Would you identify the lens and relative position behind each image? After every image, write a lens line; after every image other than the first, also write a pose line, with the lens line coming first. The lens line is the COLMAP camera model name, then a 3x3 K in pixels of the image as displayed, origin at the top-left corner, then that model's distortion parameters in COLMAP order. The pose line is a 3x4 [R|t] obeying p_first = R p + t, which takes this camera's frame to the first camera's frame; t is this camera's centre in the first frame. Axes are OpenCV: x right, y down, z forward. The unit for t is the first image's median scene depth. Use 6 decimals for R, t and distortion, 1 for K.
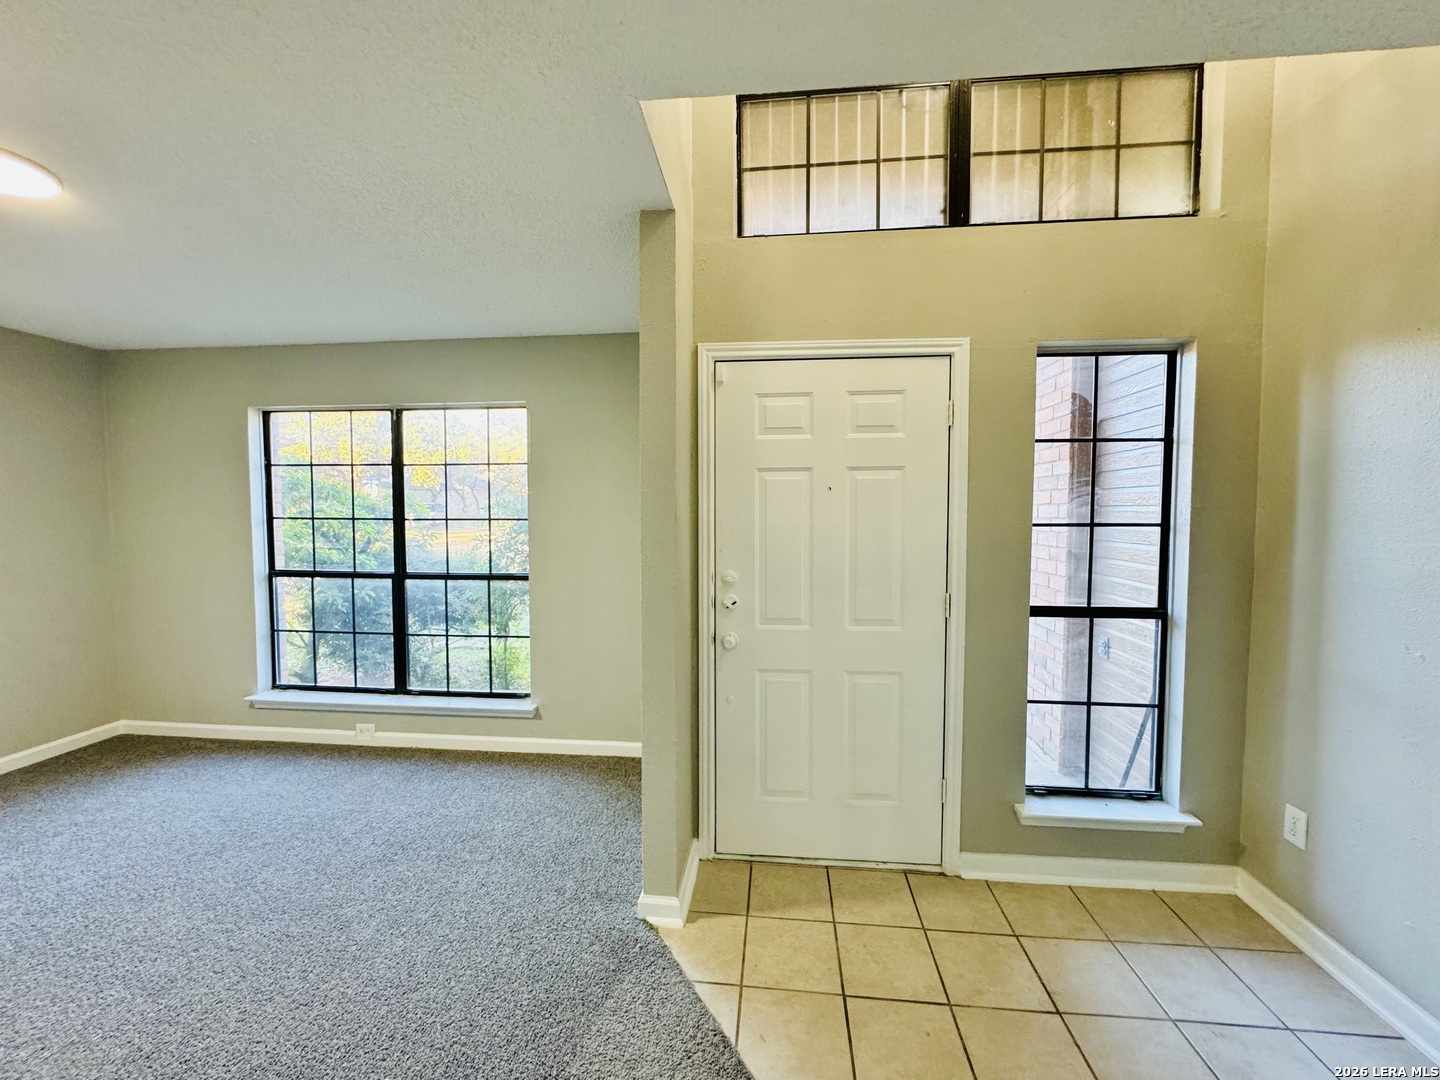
lens RADIAL K [[577.2, 0, 720.0], [0, 577.2, 540.0], [0, 0, 1]] dist [-0.003168, -0.000003]
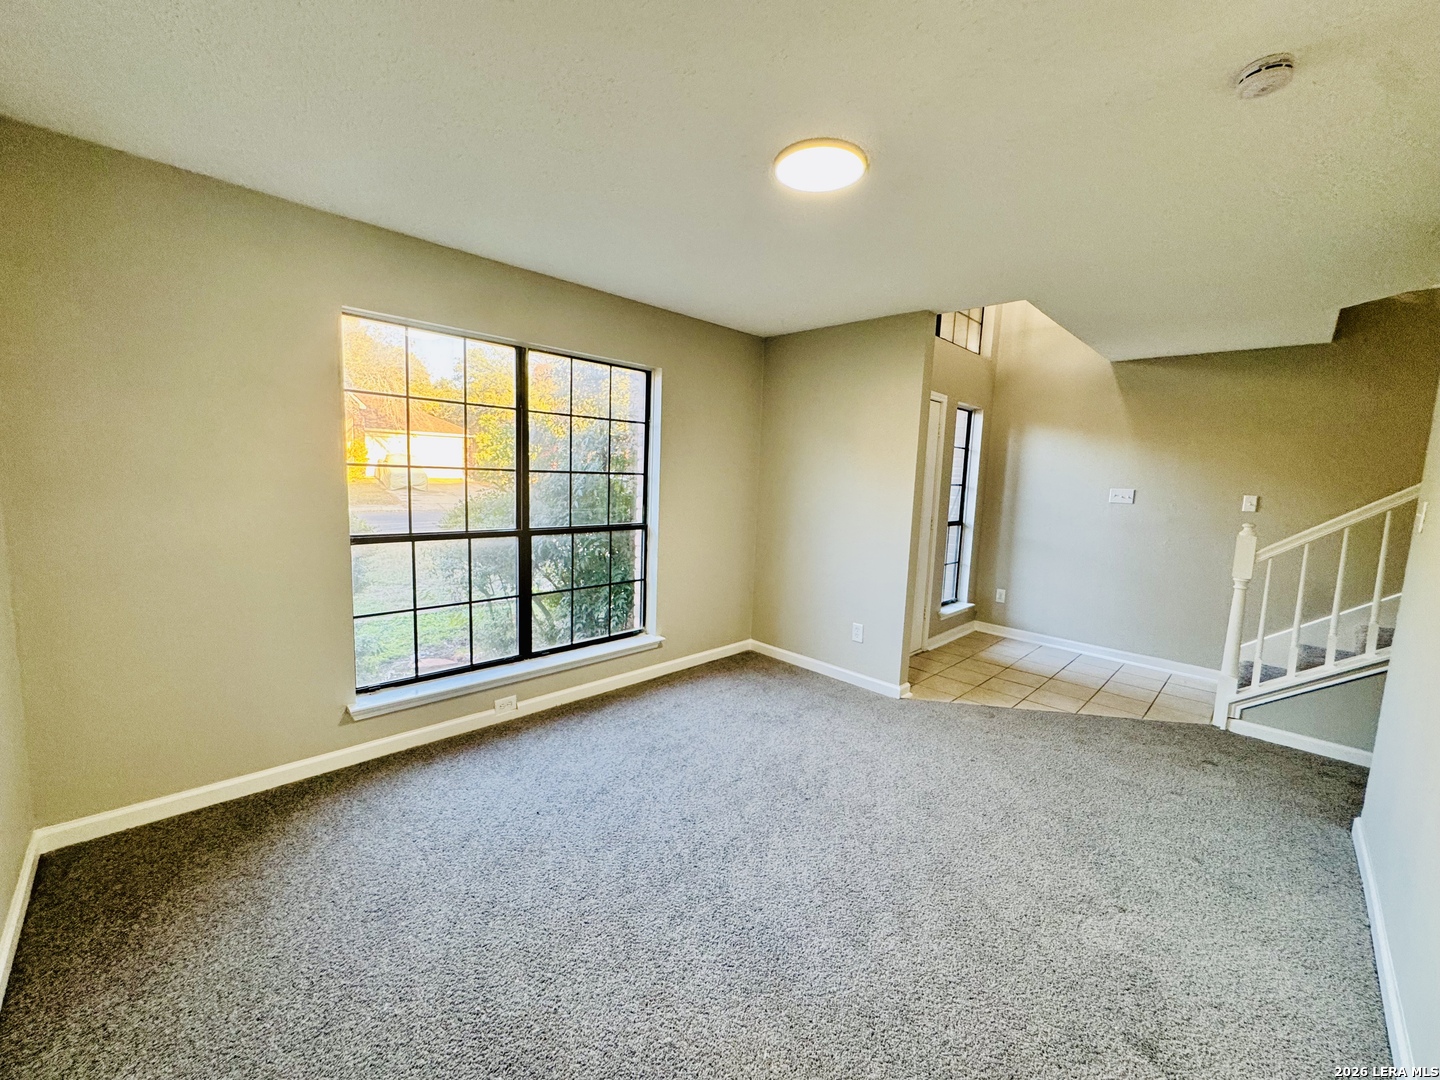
lens RADIAL K [[577.2, 0, 720.0], [0, 577.2, 540.0], [0, 0, 1]] dist [-0.003168, -0.000003]
pose [[0.625448, -0.067486, 0.777342, -1.092516], [-0.000069, 0.996248, 0.086546, -0.005709], [-0.780266, -0.054184, 0.623096, 0.186819]]
